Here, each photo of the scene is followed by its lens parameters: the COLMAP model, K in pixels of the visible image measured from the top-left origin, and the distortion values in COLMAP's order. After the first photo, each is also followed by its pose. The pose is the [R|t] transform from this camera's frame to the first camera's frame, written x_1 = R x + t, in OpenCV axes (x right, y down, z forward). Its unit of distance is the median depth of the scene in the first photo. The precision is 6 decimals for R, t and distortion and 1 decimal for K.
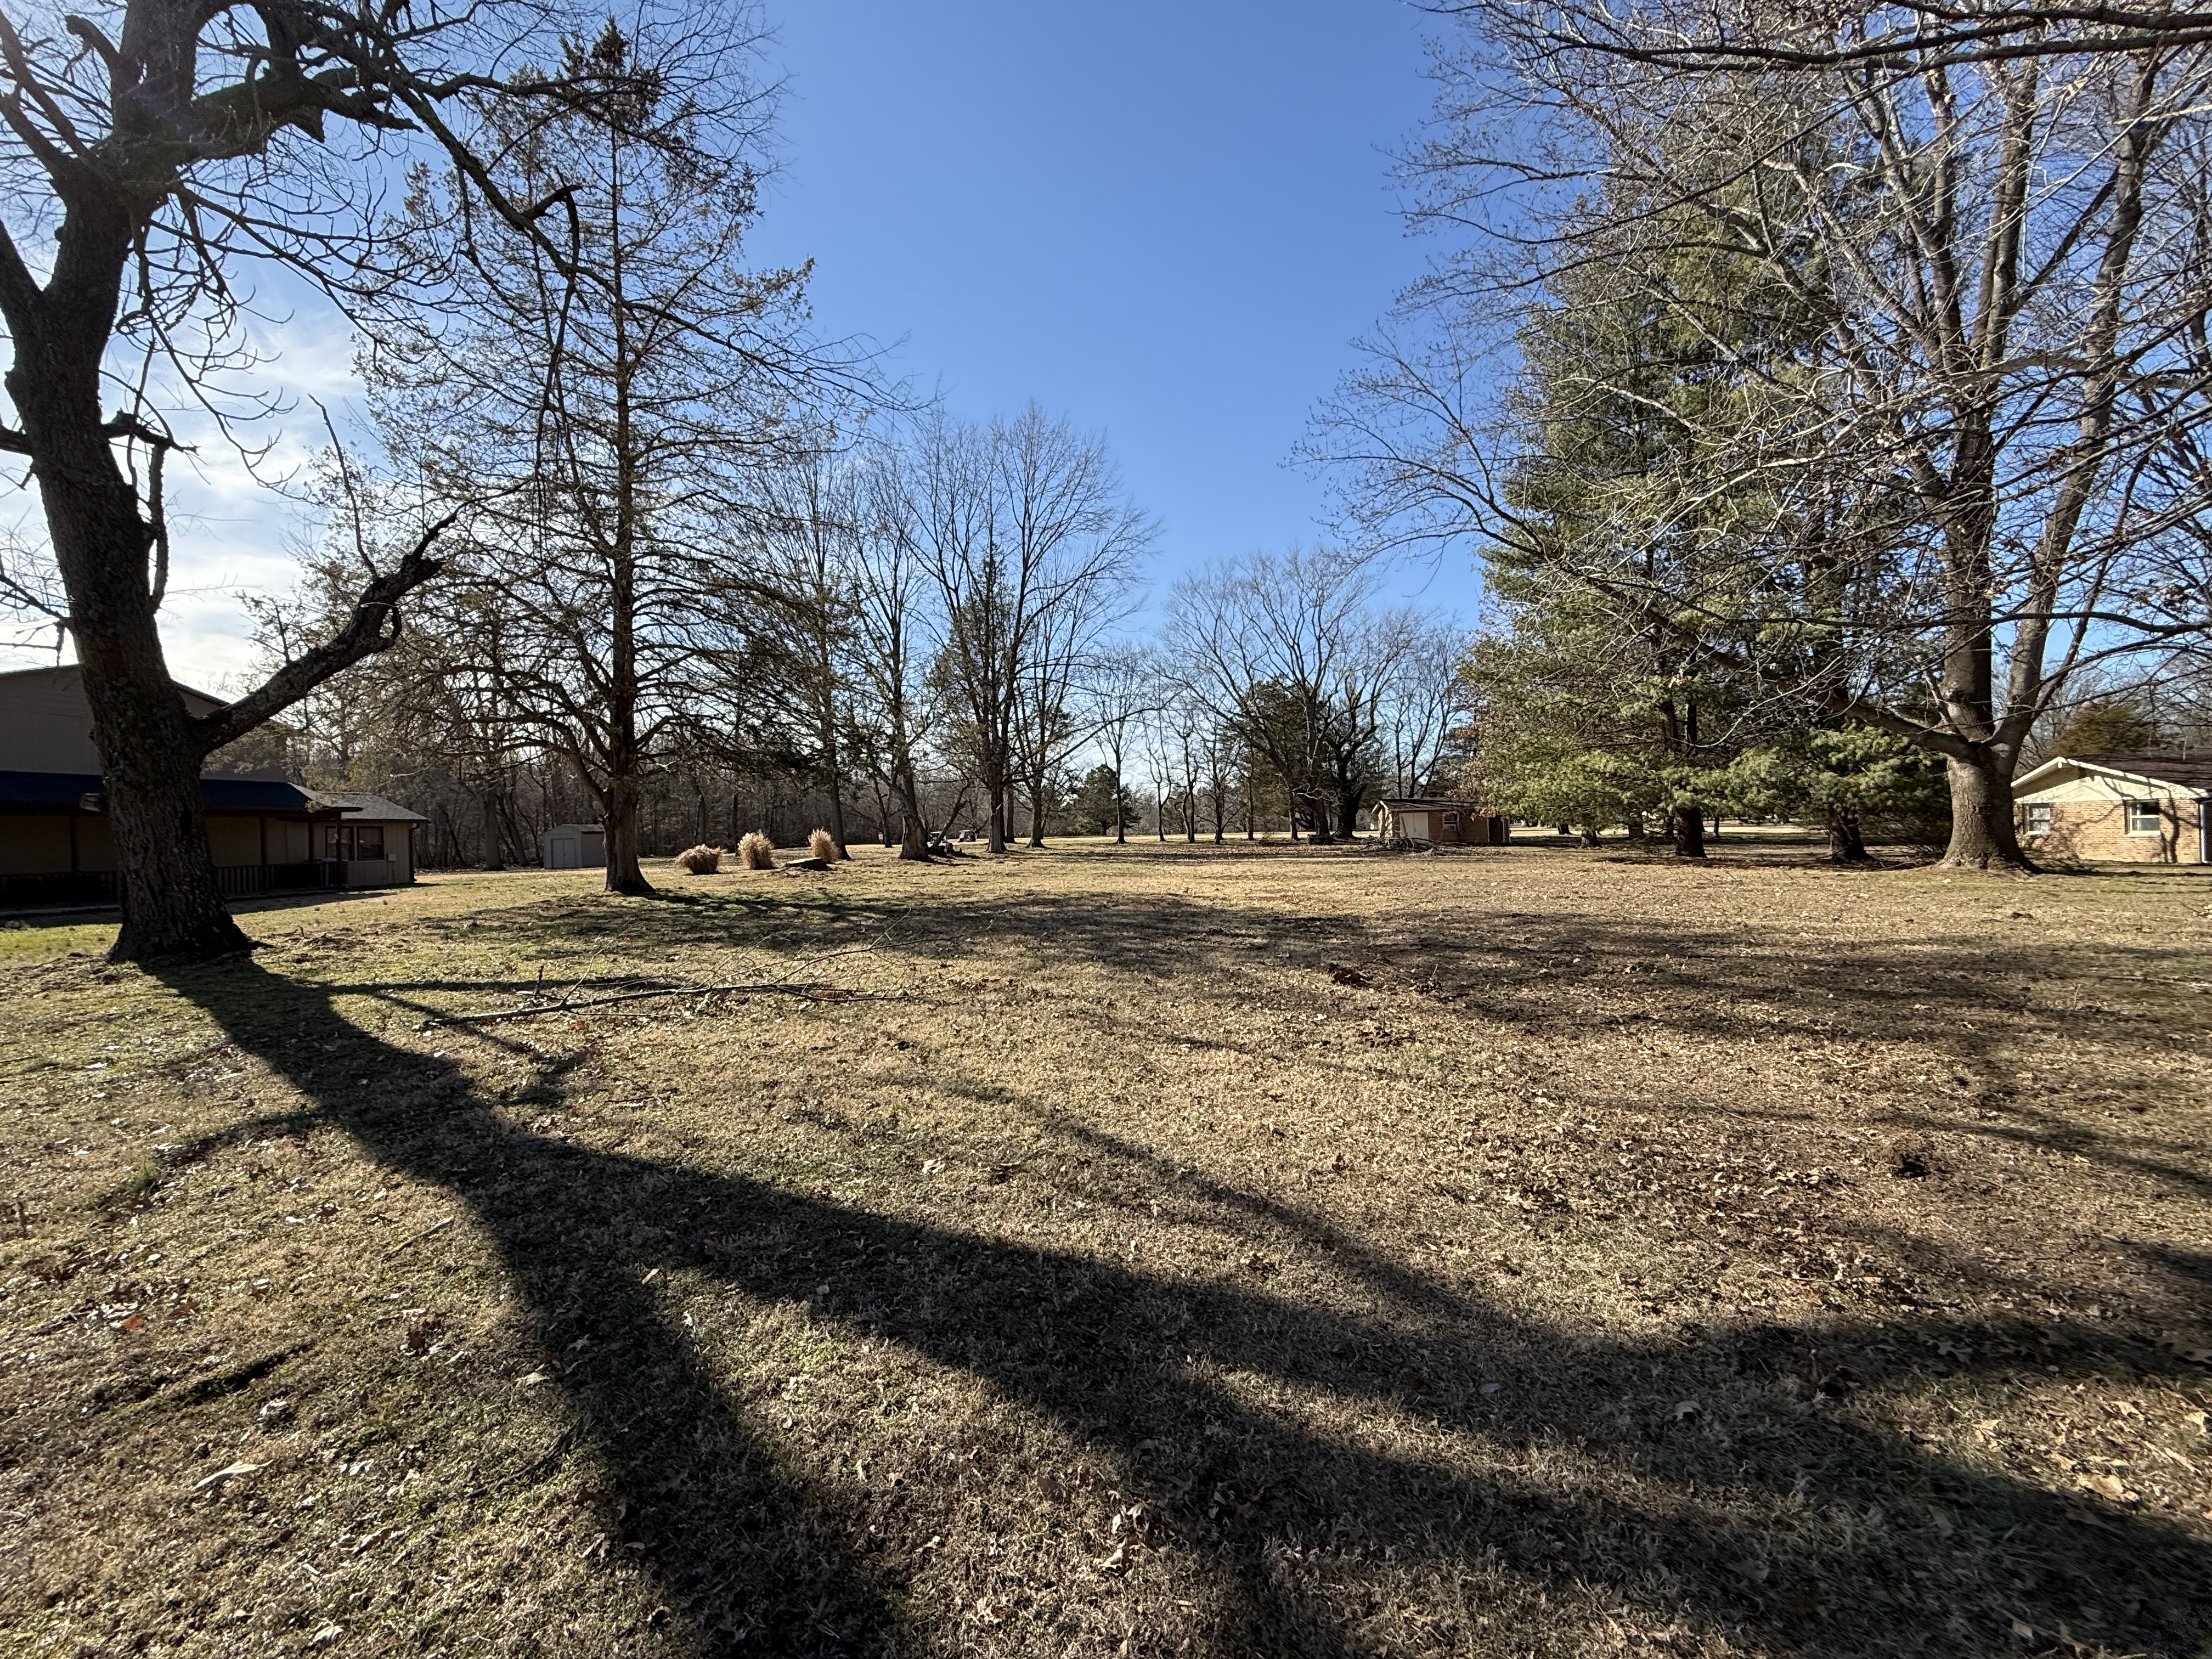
lens RADIAL K [[912.0, 0, 1106.0], [0, 912.0, 829.5], [0, 0, 1]] dist [-0.012406, -0.000139]
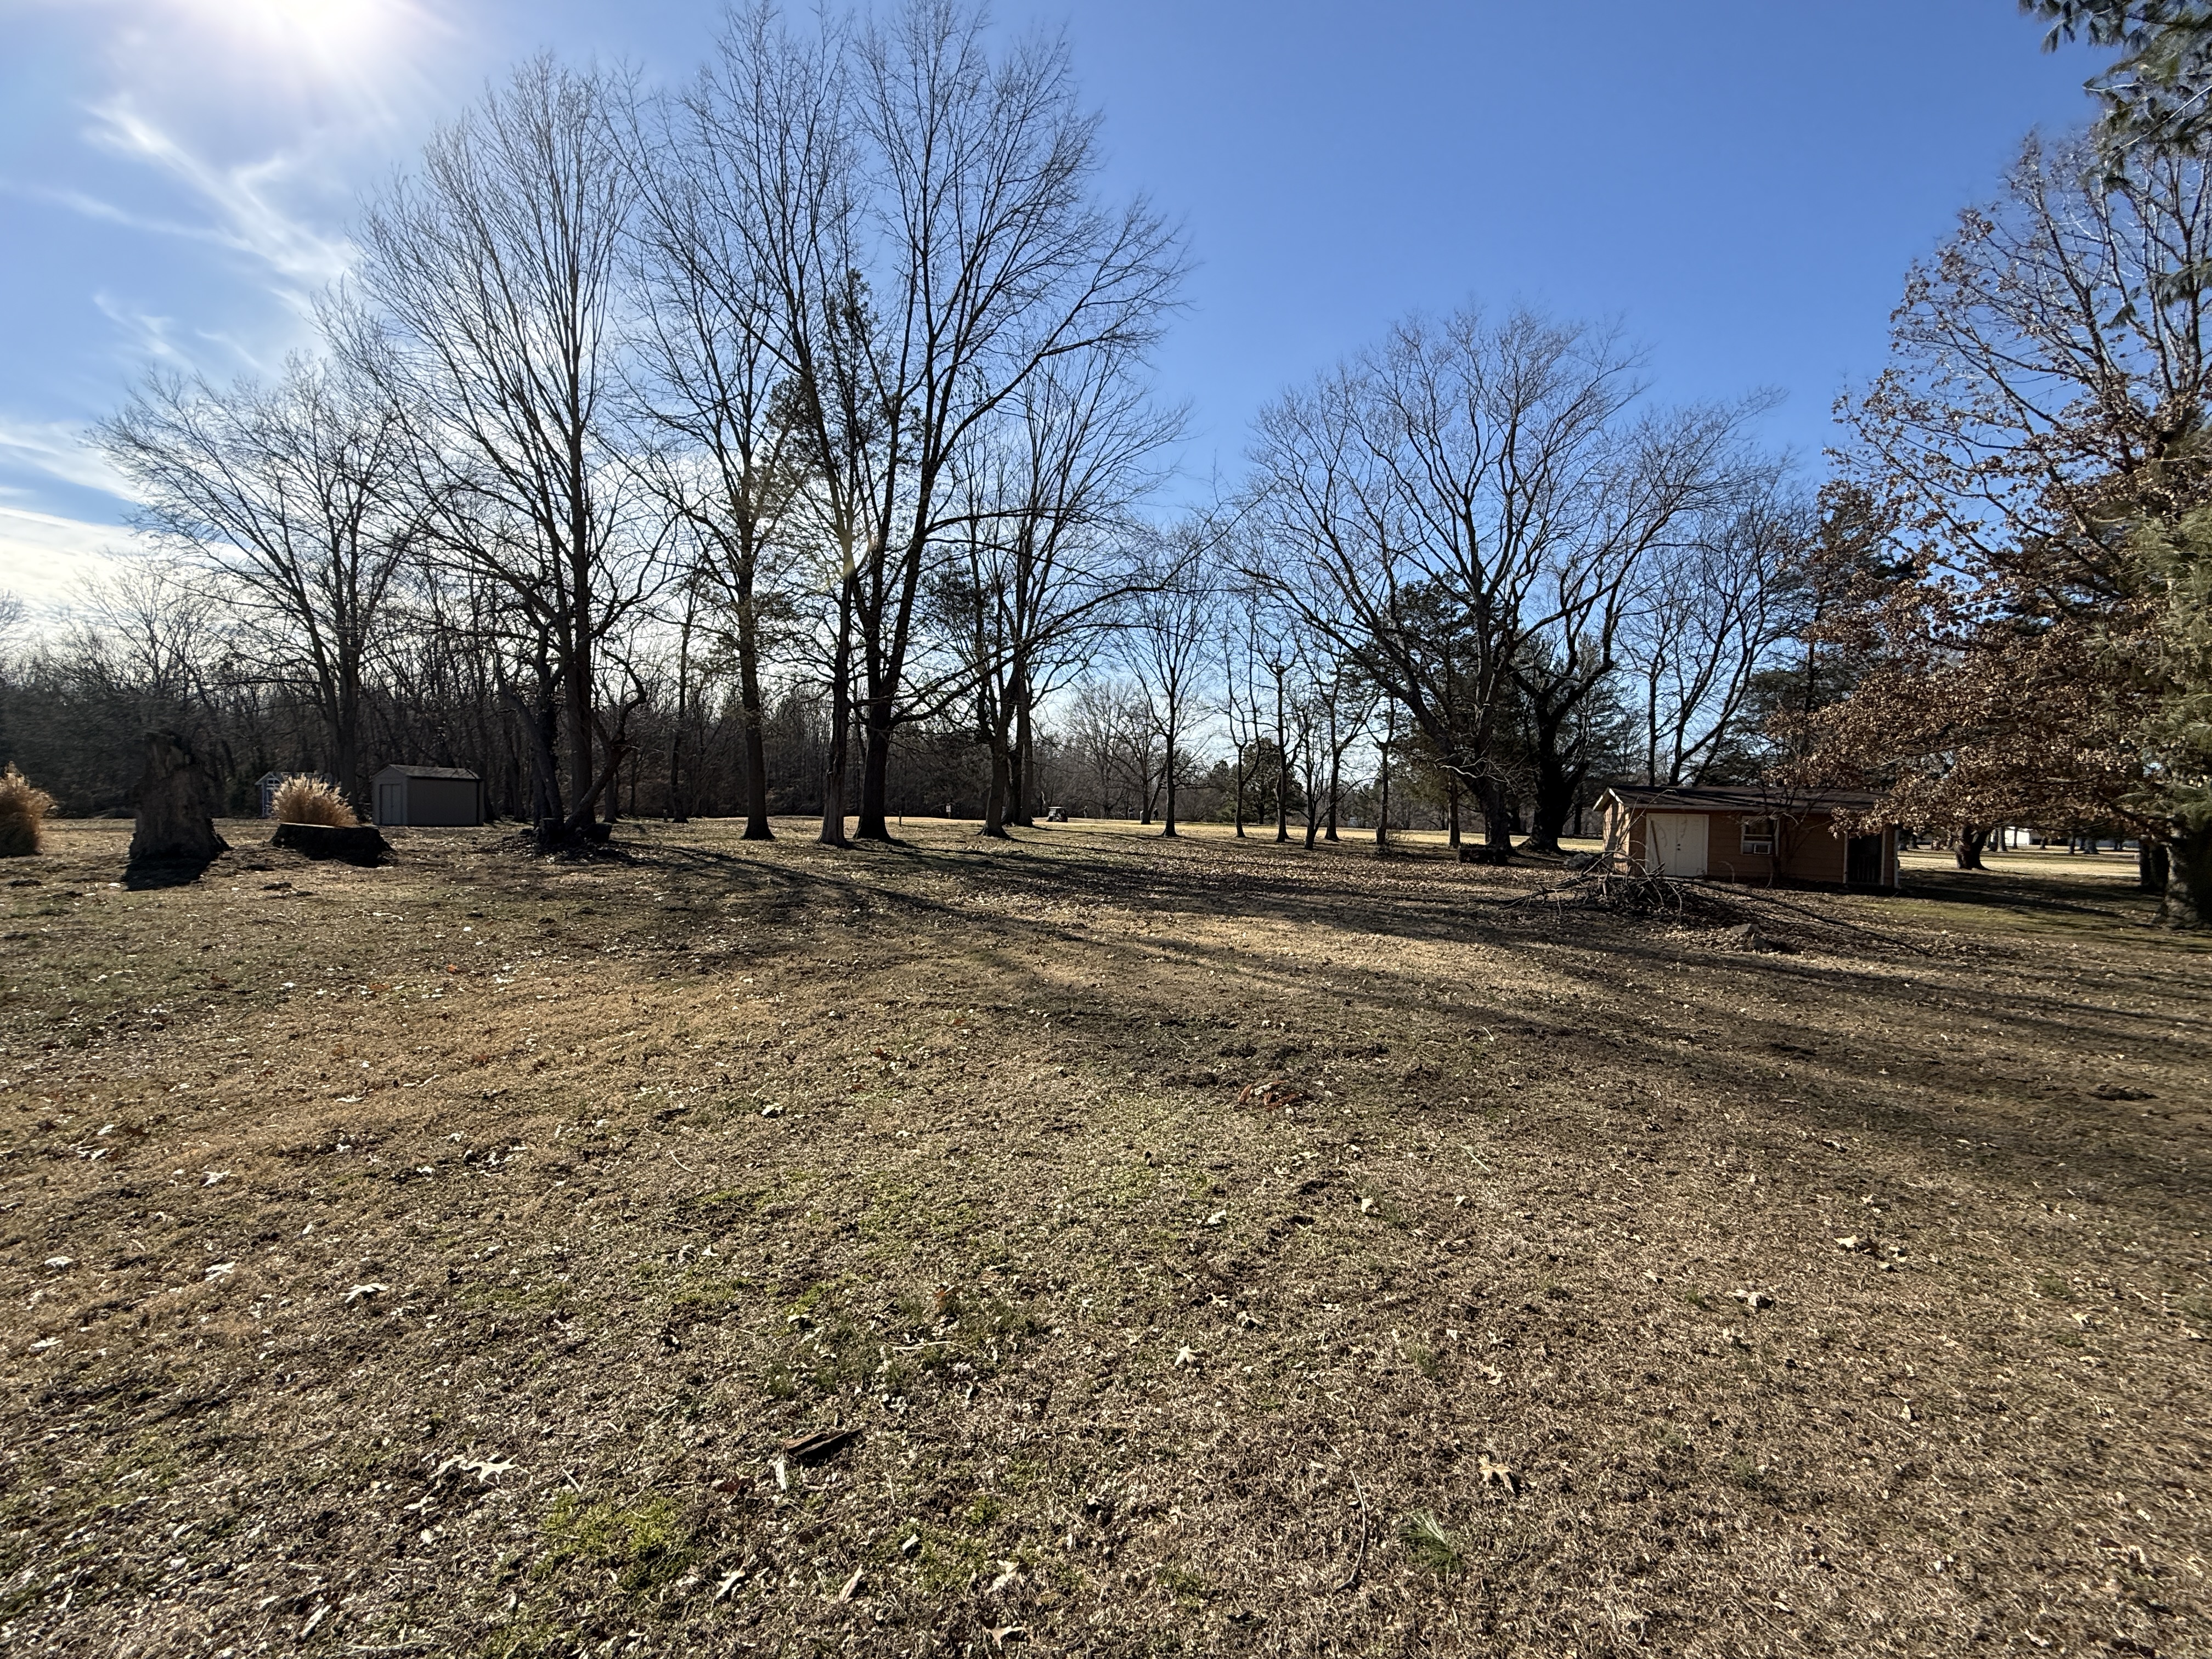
lens RADIAL K [[909.2, 0, 1106.0], [0, 909.2, 829.5], [0, 0, 1]] dist [0.000087, -0.000017]
pose [[0.973407, 0.059625, -0.221187, 0.138109], [-0.055204, 0.998133, 0.026121, -0.004311], [0.222332, -0.013216, 0.974881, 0.431588]]
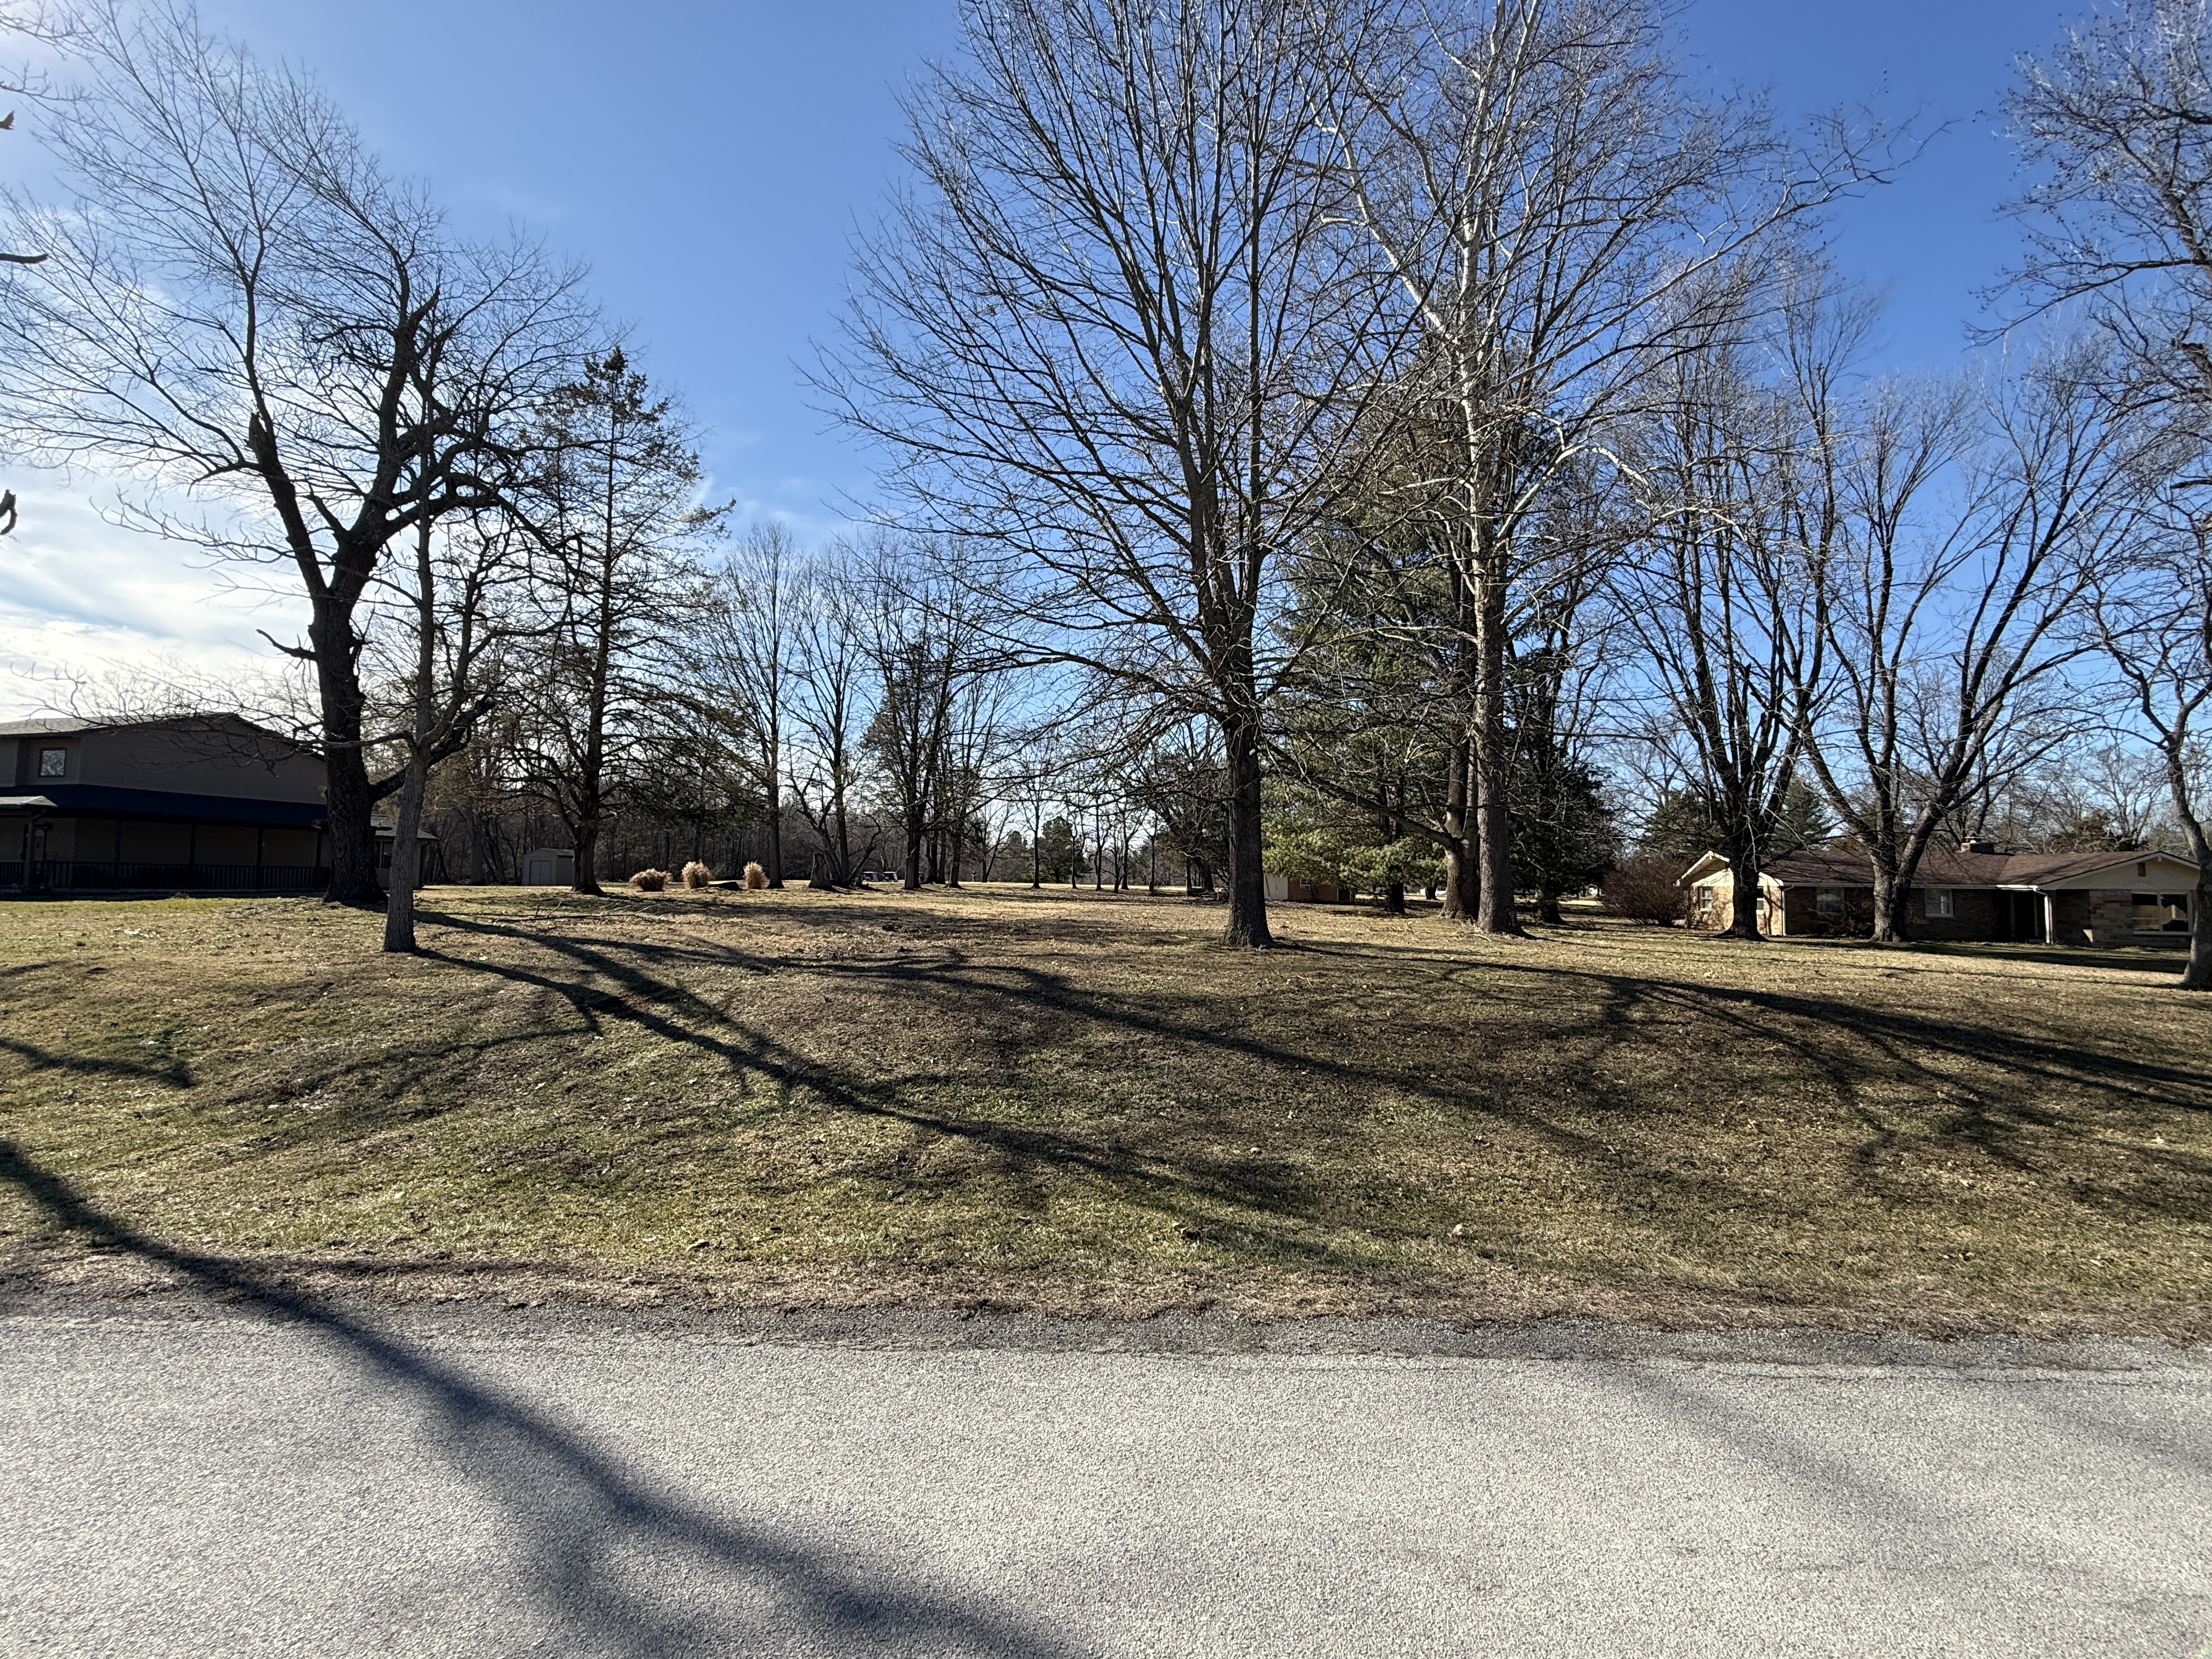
lens RADIAL K [[912.0, 0, 1106.0], [0, 912.0, 829.5], [0, 0, 1]] dist [-0.012406, -0.000139]
pose [[0.998593, 0.048906, 0.020483, 0.091985], [-0.047681, 0.997263, -0.056510, 0.002052], [-0.023191, 0.055454, 0.998192, -0.163414]]
